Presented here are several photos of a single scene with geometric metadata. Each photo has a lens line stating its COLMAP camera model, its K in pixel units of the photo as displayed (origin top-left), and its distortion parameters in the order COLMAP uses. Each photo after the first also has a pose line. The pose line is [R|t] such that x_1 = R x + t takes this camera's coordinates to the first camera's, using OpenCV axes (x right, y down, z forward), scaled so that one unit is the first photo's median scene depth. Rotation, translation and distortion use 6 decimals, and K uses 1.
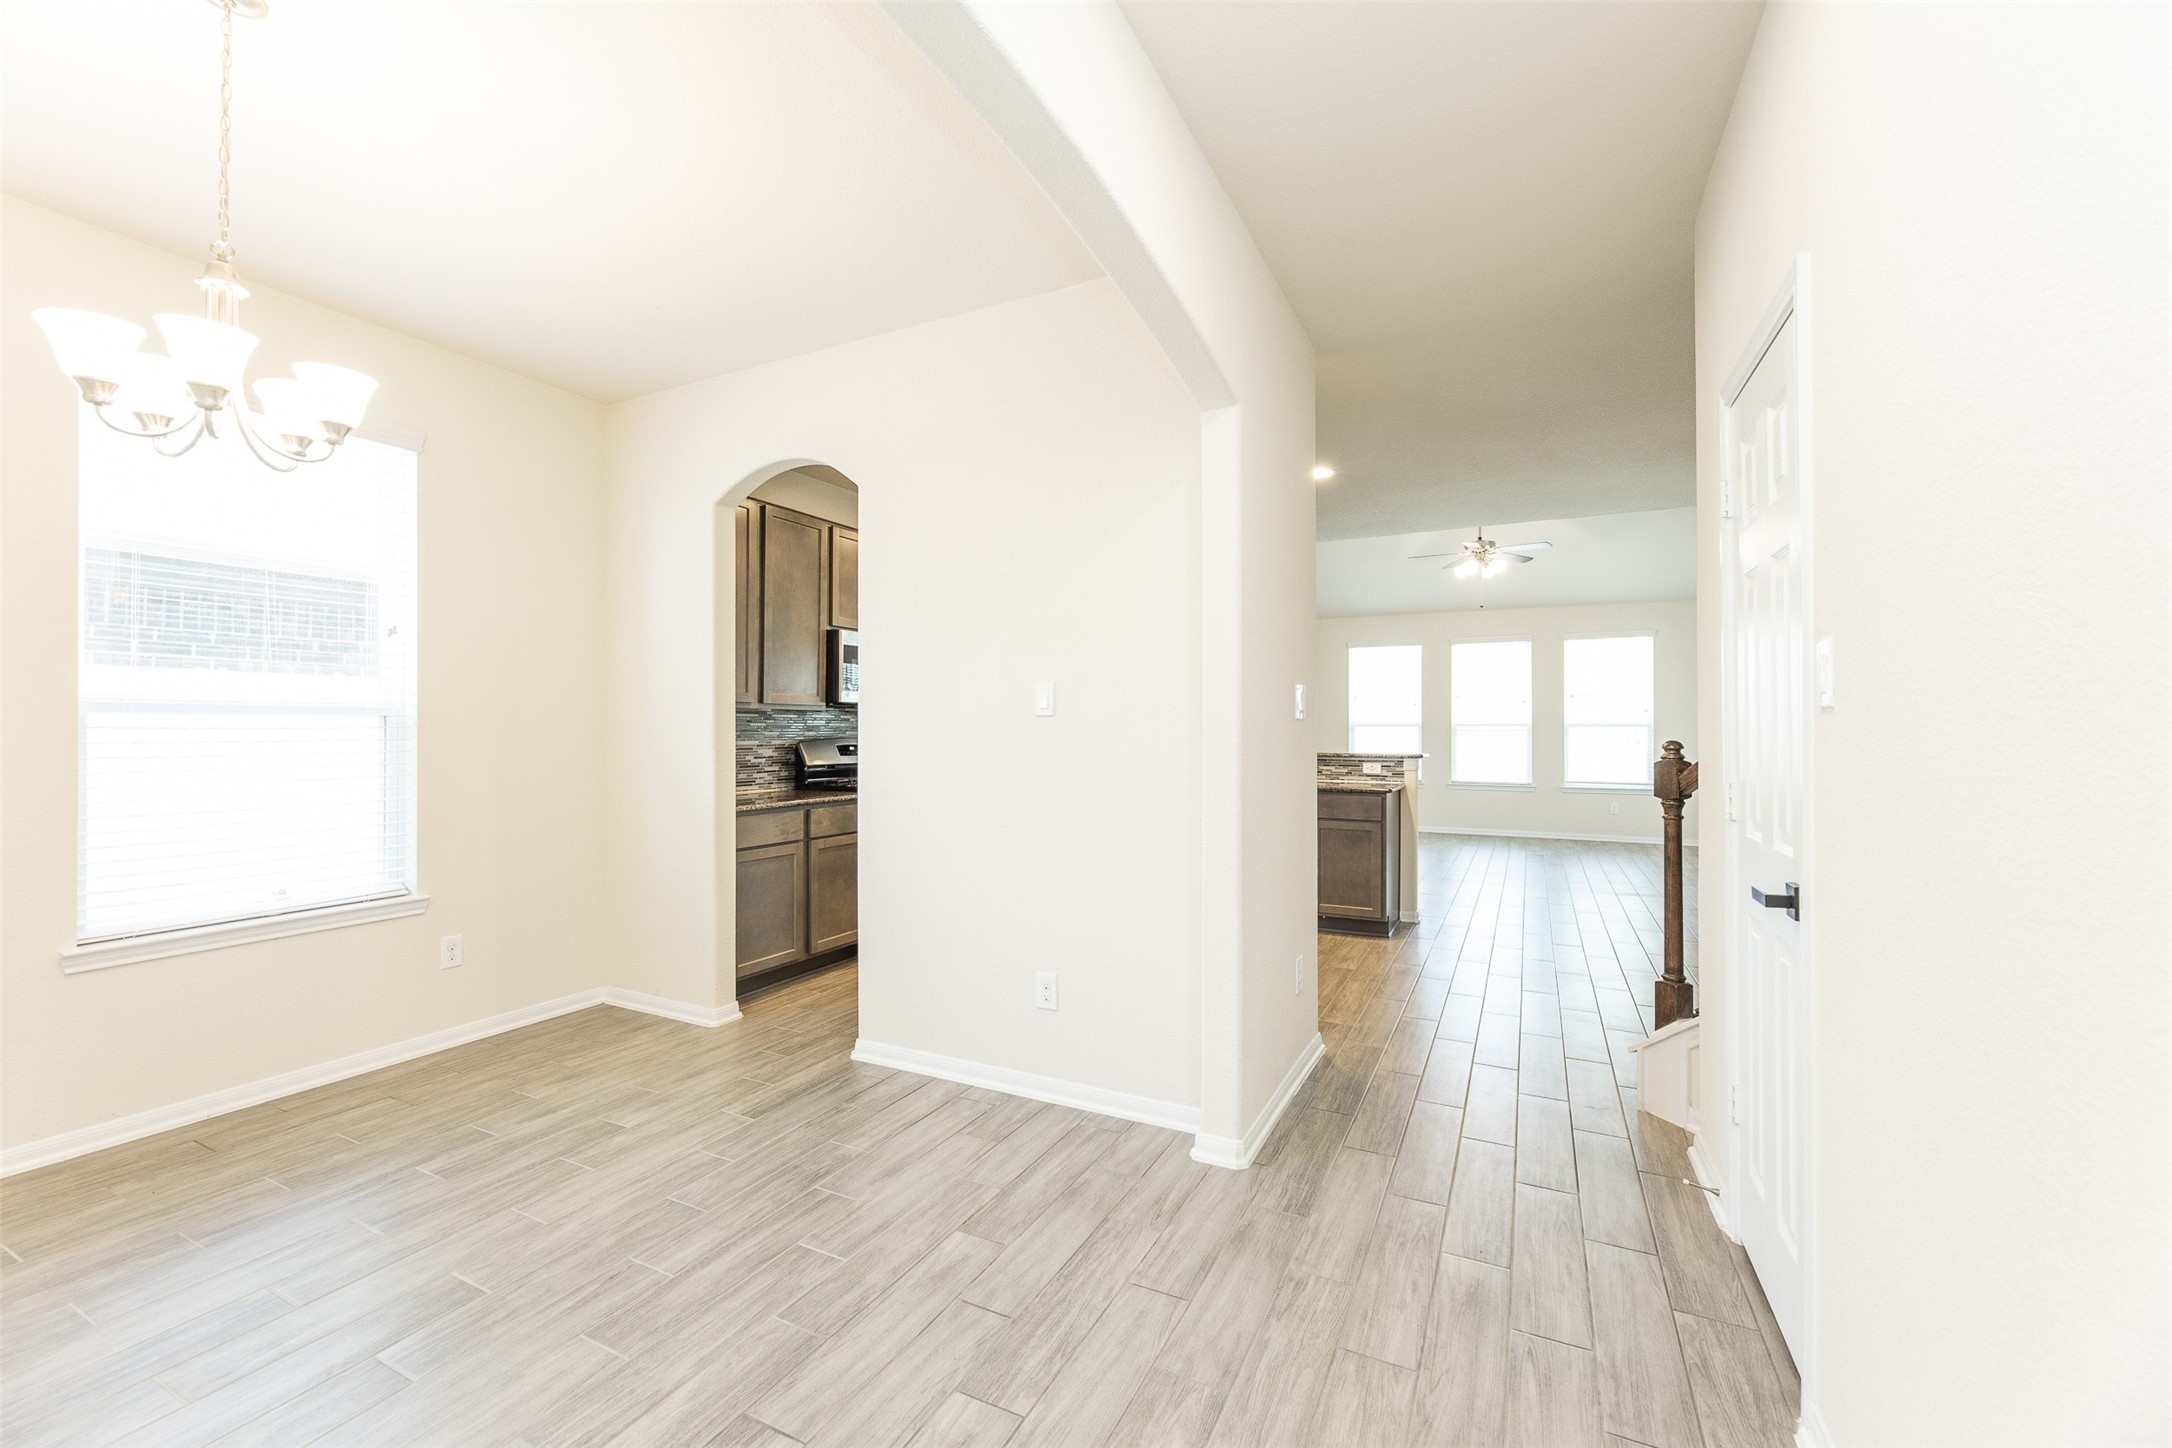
lens RADIAL K [[880.8, 0, 1087.9], [0, 880.8, 725.4], [0, 0, 1]] dist [-0.000784, -0.000398]
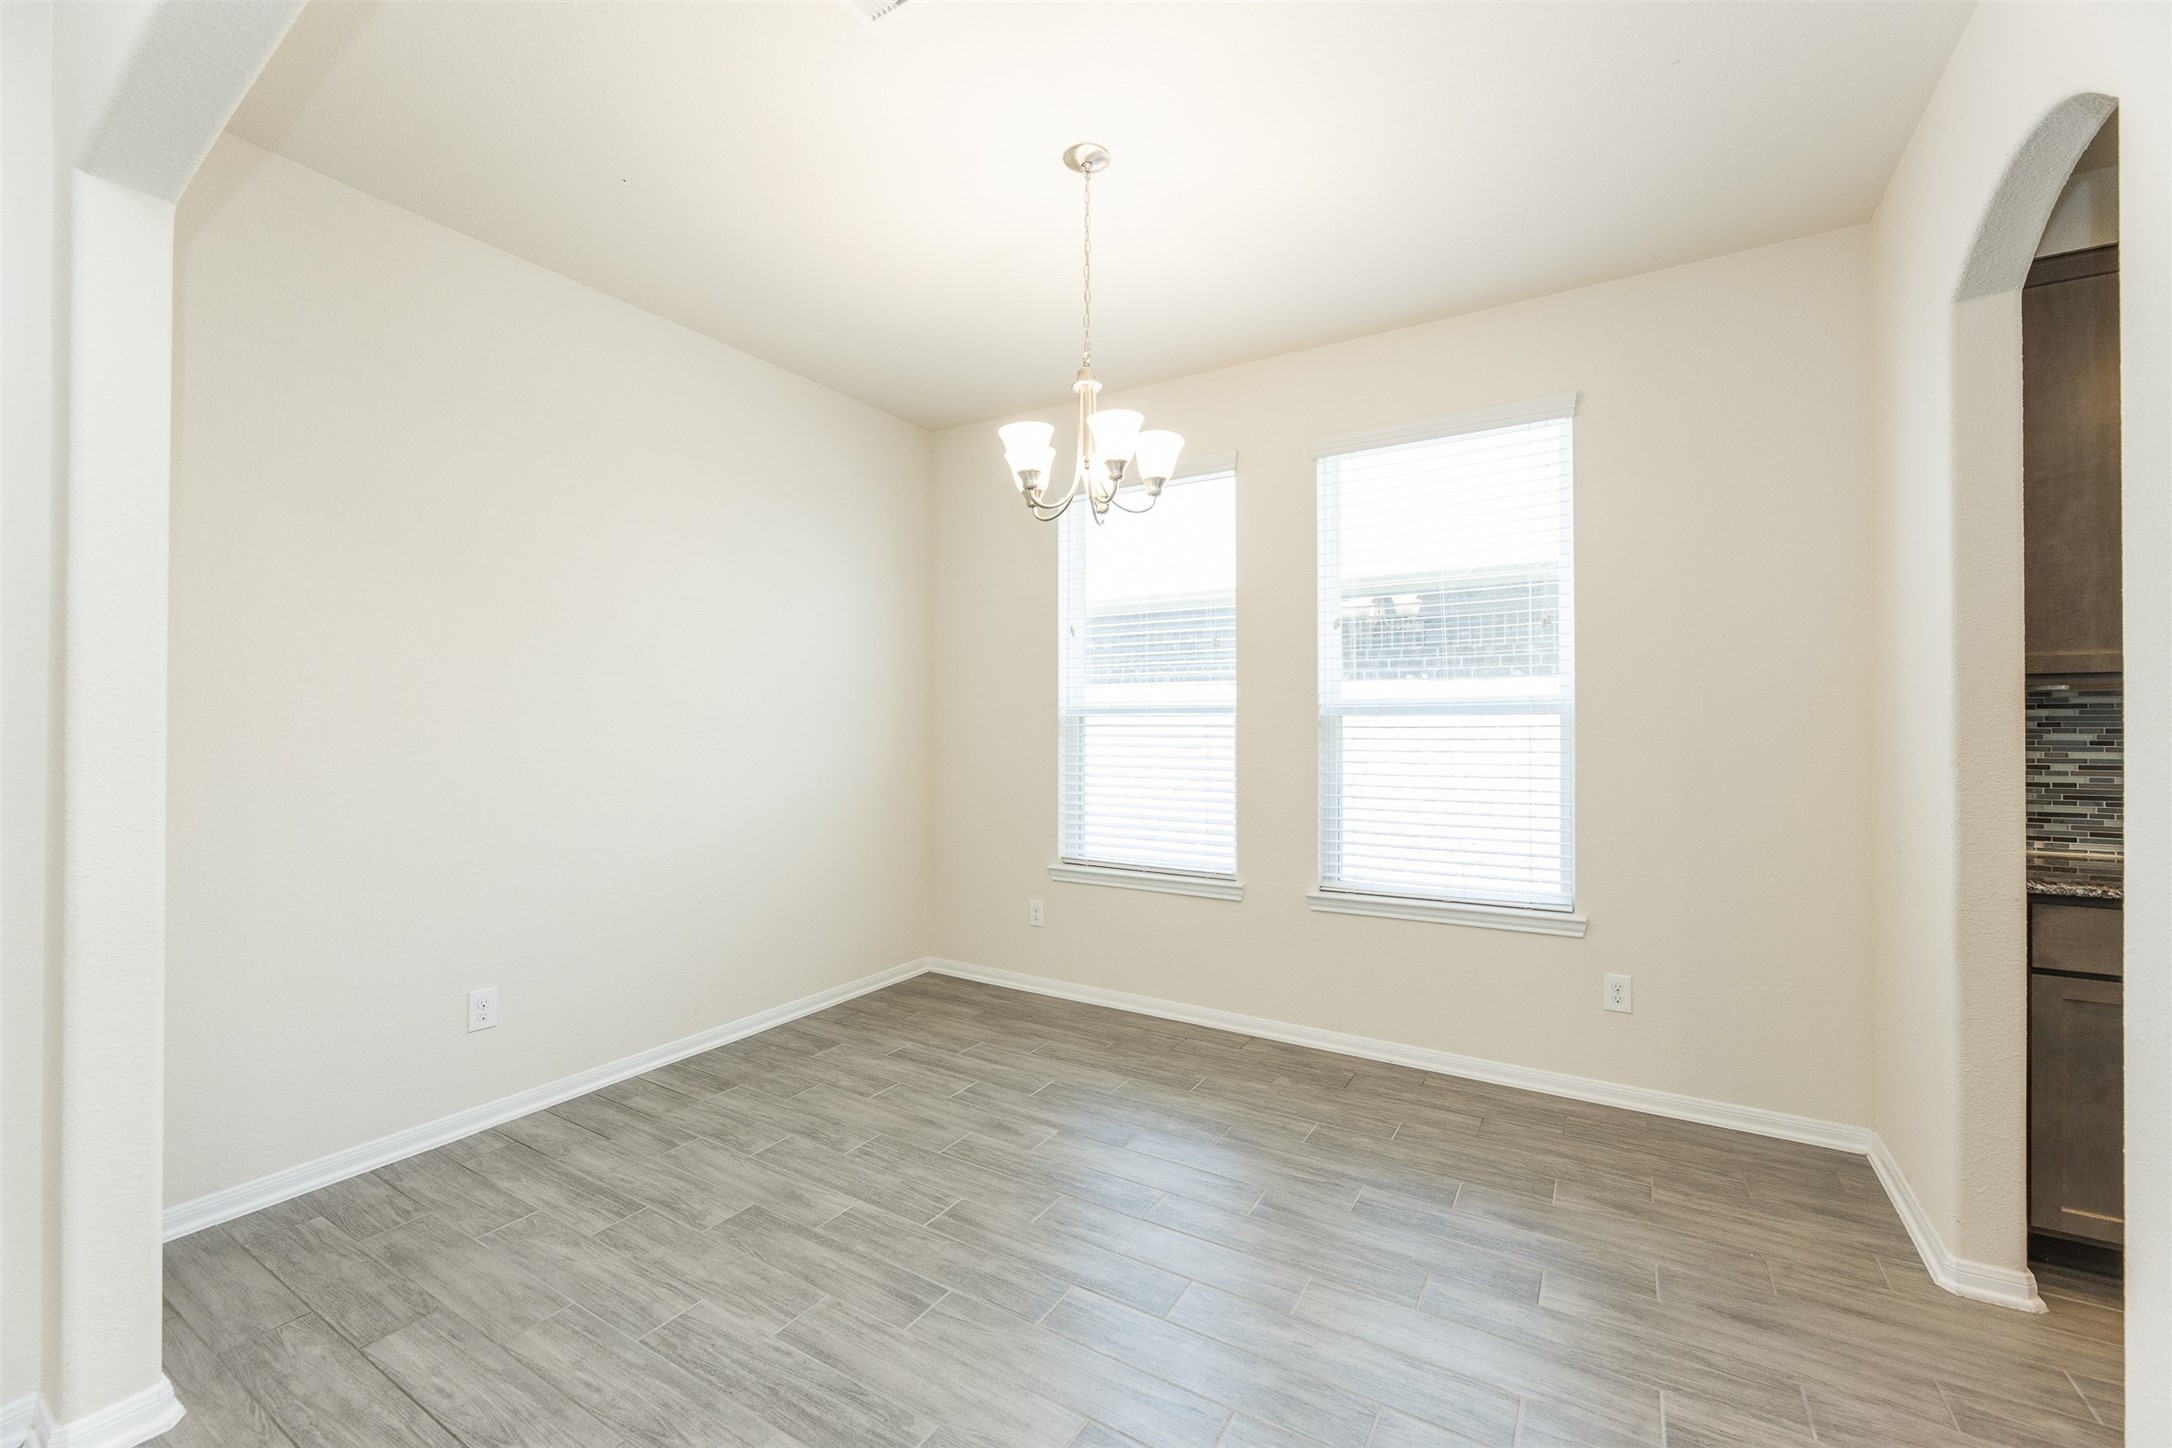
lens RADIAL K [[880.8, 0, 1087.9], [0, 880.8, 725.4], [0, 0, 1]] dist [-0.000784, -0.000398]
pose [[-0.081459, -0.003552, -0.996670, 0.196345], [0.003564, 0.999986, -0.003856, 0.003417], [0.996670, -0.003866, -0.081445, 0.703349]]
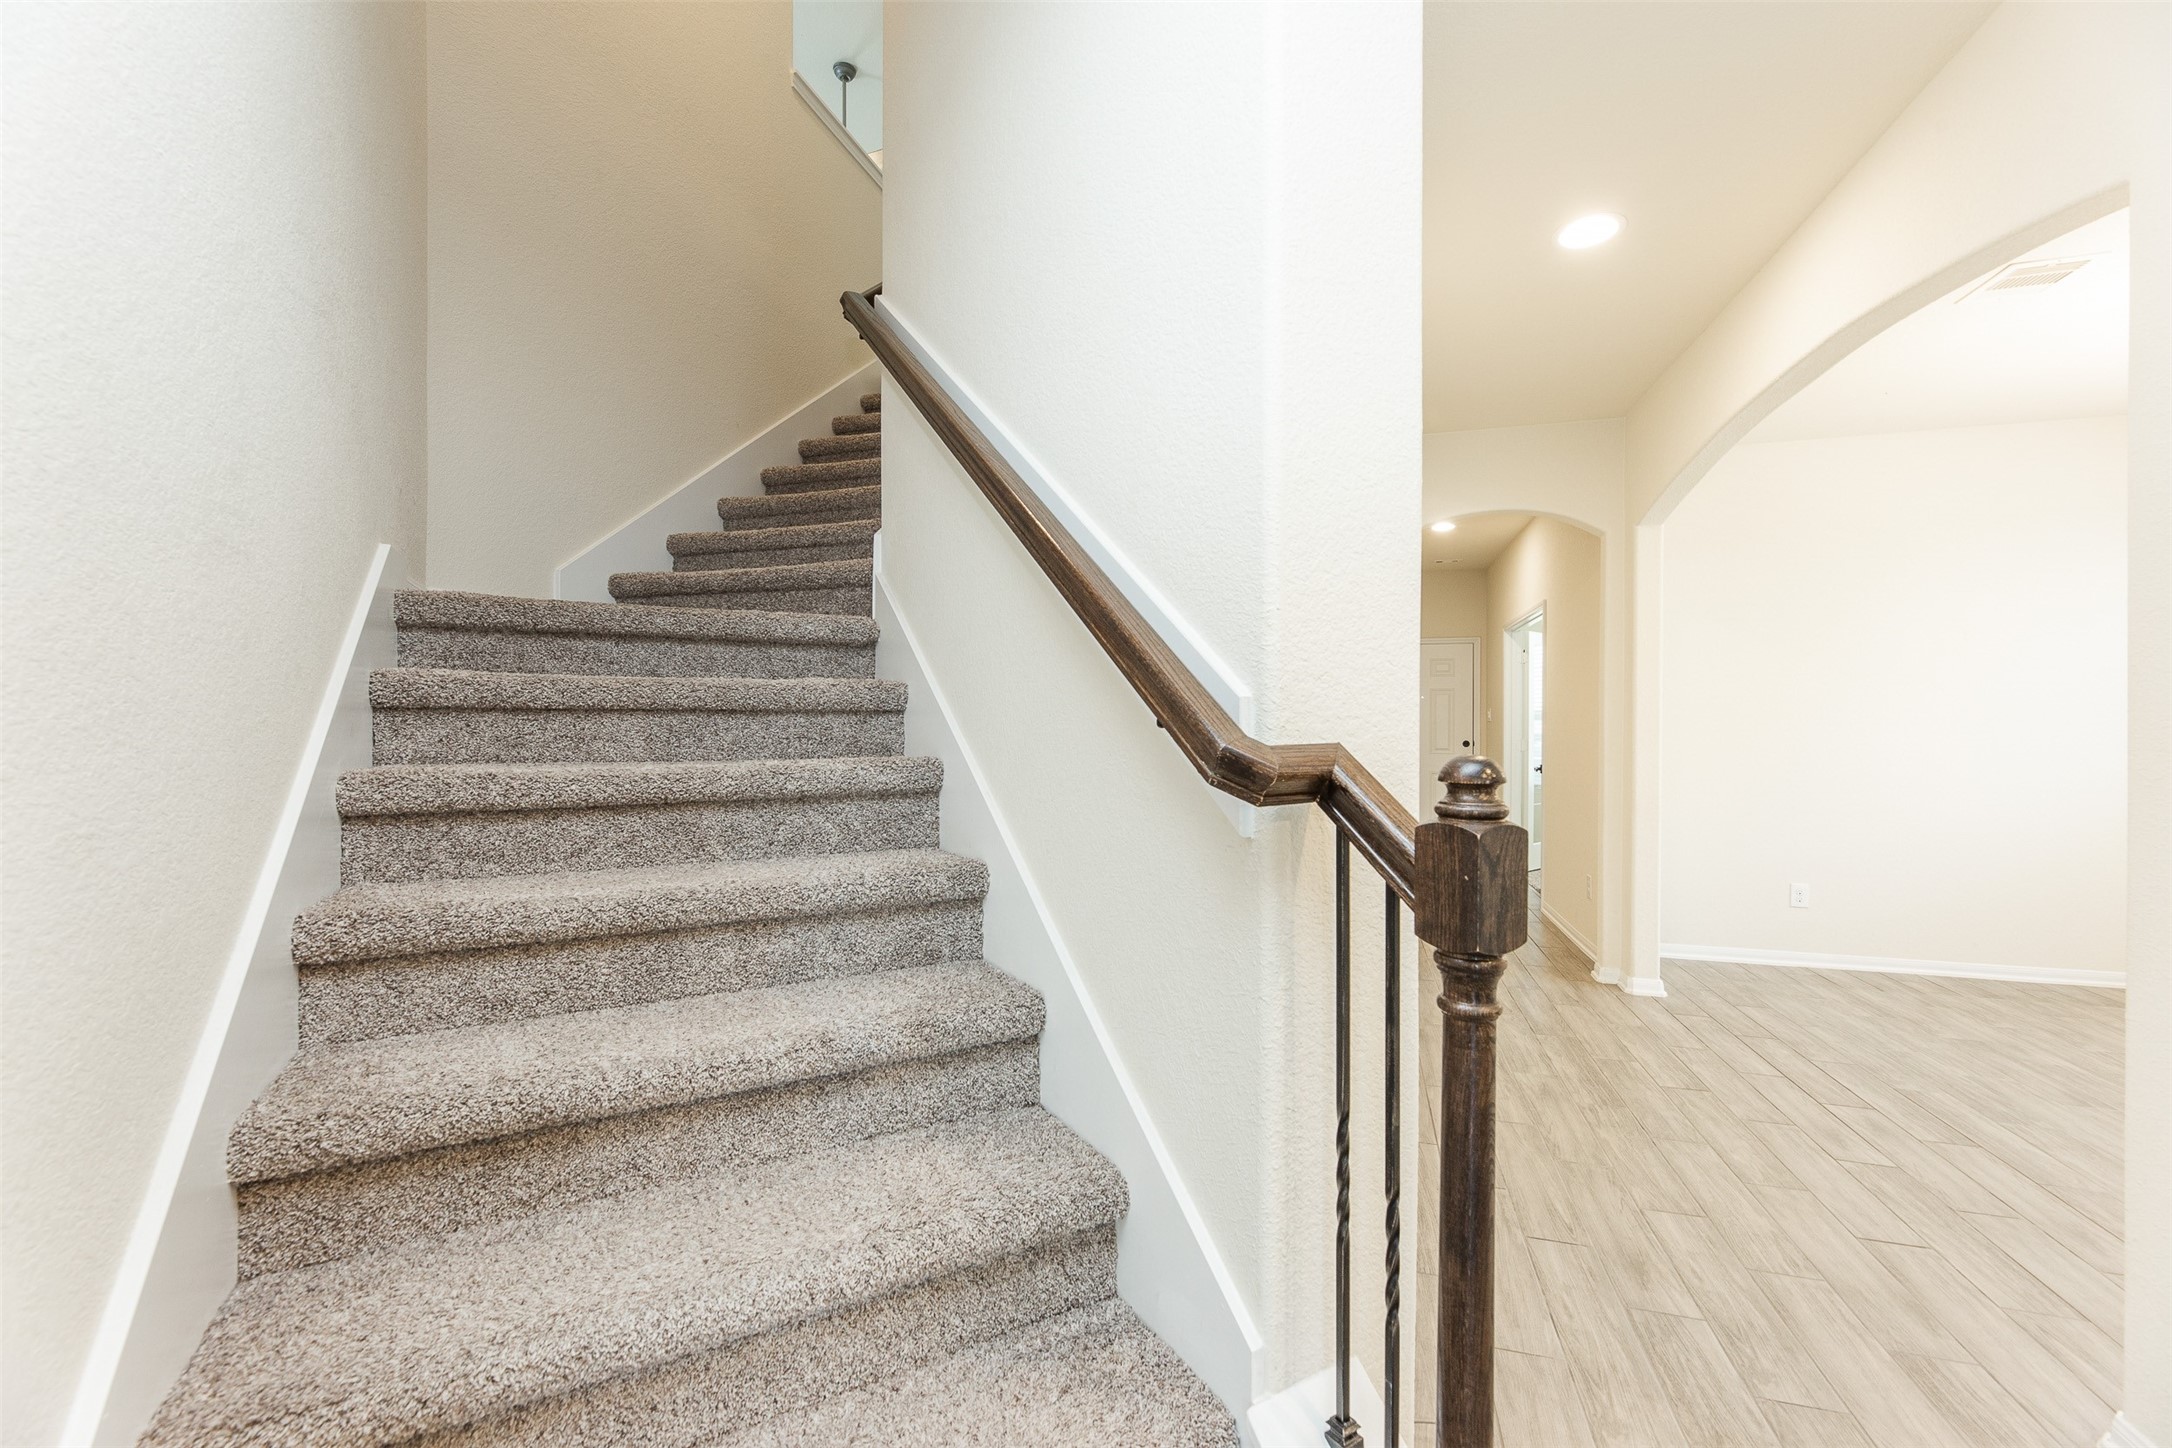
lens RADIAL K [[880.8, 0, 1087.9], [0, 880.8, 725.4], [0, 0, 1]] dist [-0.000784, -0.000398]
pose [[-0.983530, -0.002160, -0.180733, 0.892346], [-0.001483, 0.999991, -0.003883, 0.005555], [0.180740, -0.003551, -0.983524, 1.341229]]
